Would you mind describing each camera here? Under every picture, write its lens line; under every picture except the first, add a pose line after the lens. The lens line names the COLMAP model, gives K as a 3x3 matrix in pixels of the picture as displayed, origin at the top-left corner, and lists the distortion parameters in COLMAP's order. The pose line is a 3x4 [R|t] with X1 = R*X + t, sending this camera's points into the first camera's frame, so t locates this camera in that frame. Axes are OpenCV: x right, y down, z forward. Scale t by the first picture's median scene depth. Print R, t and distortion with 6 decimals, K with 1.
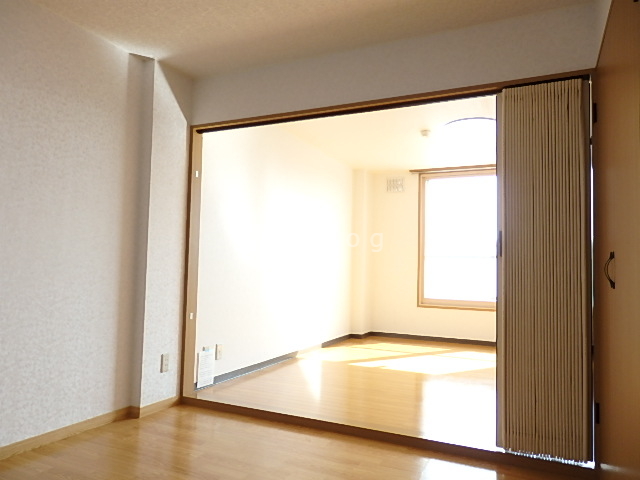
lens RADIAL K [[472.5, 0, 321.1], [0, 472.5, 240.6], [0, 0, 1]] dist [0.029389, 0.003315]
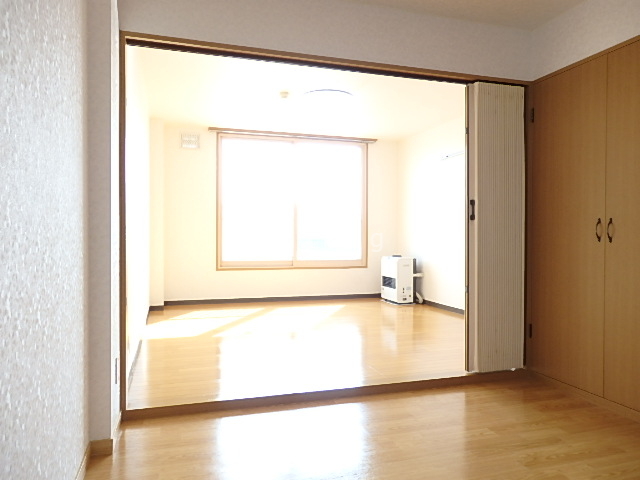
lens RADIAL K [[472.5, 0, 320.5], [0, 472.5, 239.2], [0, 0, 1]] dist [0.029389, 0.003315]
pose [[0.730052, -0.027472, 0.682840, -0.311798], [-0.026586, 0.997294, 0.068547, 0.003148], [-0.682875, -0.068197, 0.727345, 0.154353]]
